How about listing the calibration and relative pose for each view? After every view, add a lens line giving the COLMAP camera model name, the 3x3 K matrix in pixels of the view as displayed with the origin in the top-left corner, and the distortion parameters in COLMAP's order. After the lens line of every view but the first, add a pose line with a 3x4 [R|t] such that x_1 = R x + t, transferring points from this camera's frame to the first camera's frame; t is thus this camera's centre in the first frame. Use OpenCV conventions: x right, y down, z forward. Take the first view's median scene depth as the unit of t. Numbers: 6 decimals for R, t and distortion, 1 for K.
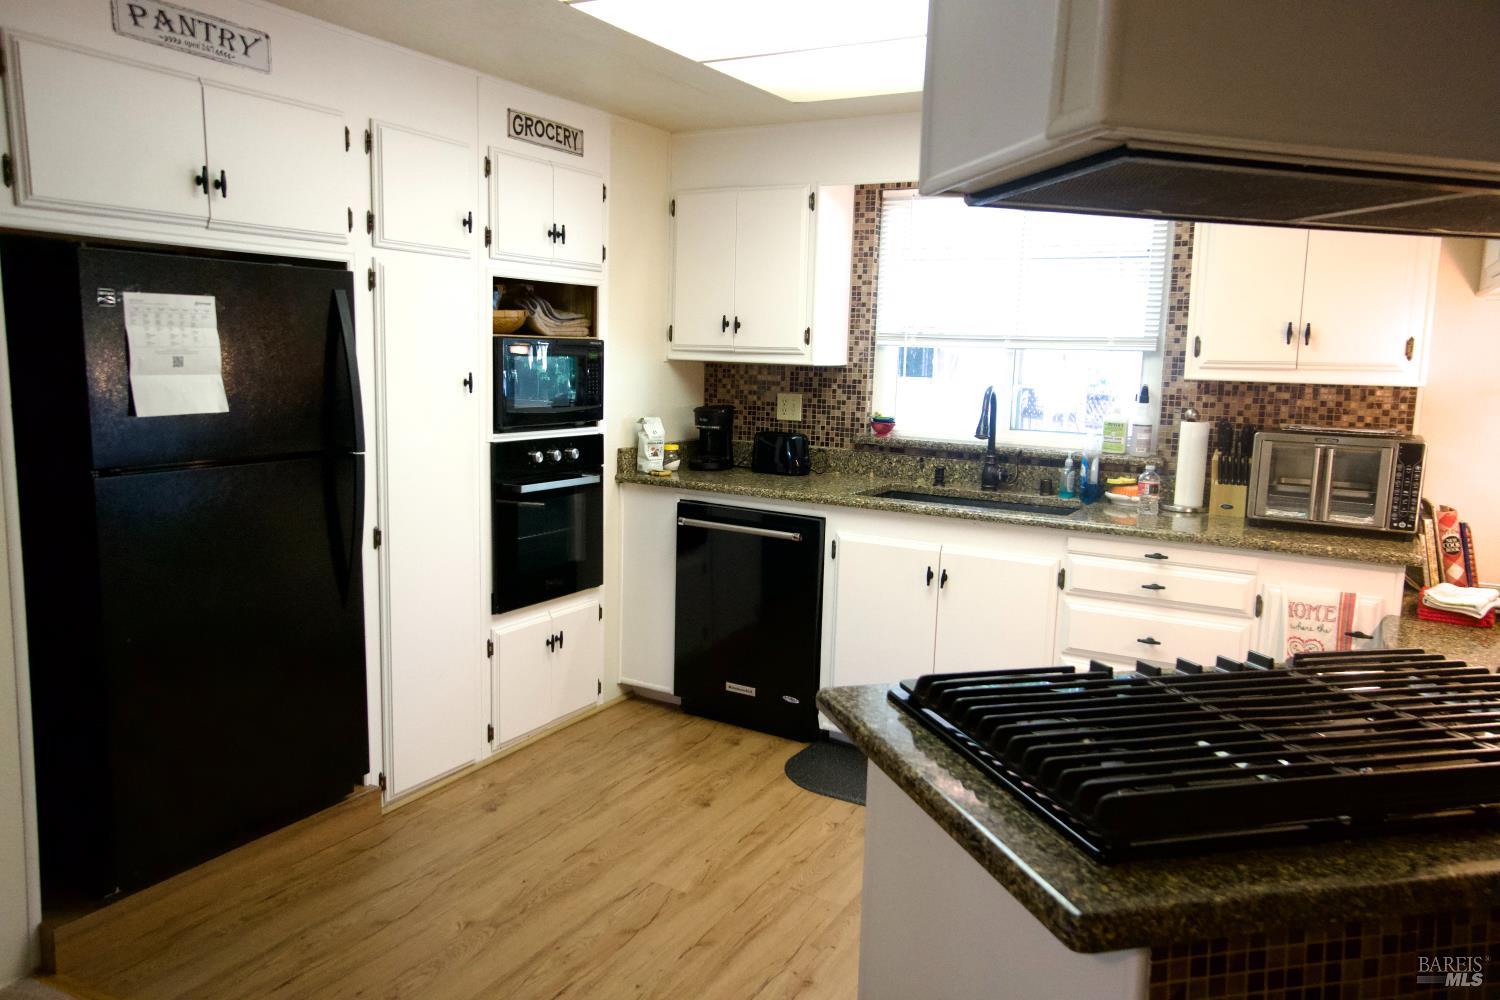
lens RADIAL K [[1073.6, 0, 746.7], [0, 1073.6, 497.6], [0, 0, 1]] dist [0.017342, 0.026186]
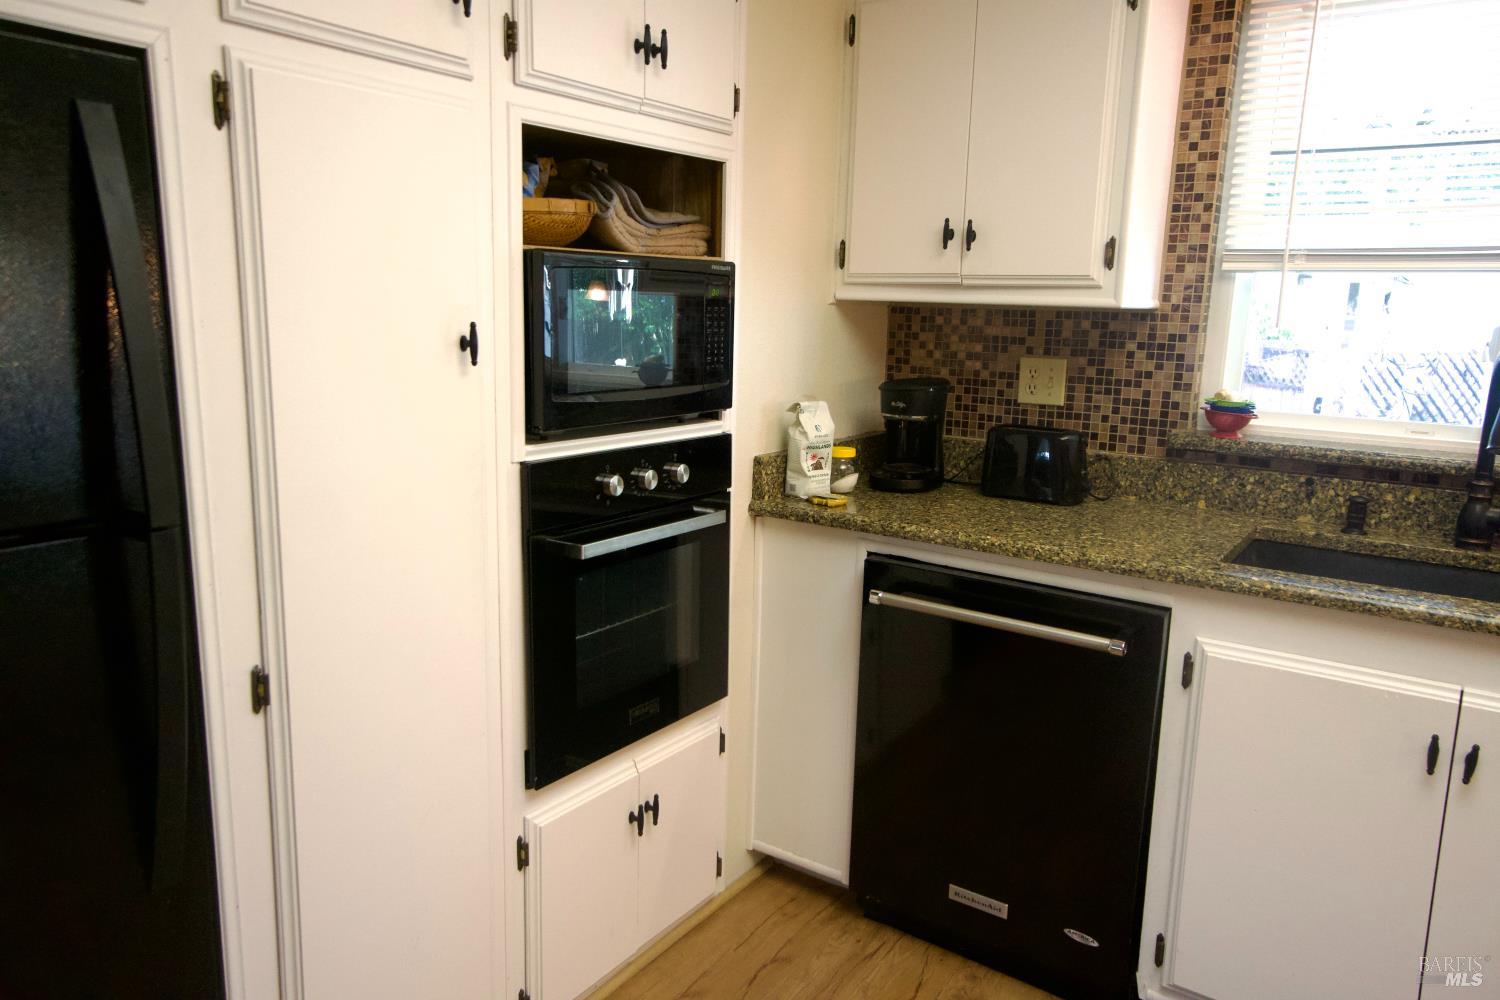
lens RADIAL K [[1073.6, 0, 749.7], [0, 1073.6, 495.6], [0, 0, 1]] dist [0.017342, 0.026186]
pose [[0.997237, 0.010556, -0.073535, -0.082247], [-0.007345, 0.999014, 0.043796, -0.051238], [0.073925, -0.043134, 0.996331, 0.442648]]
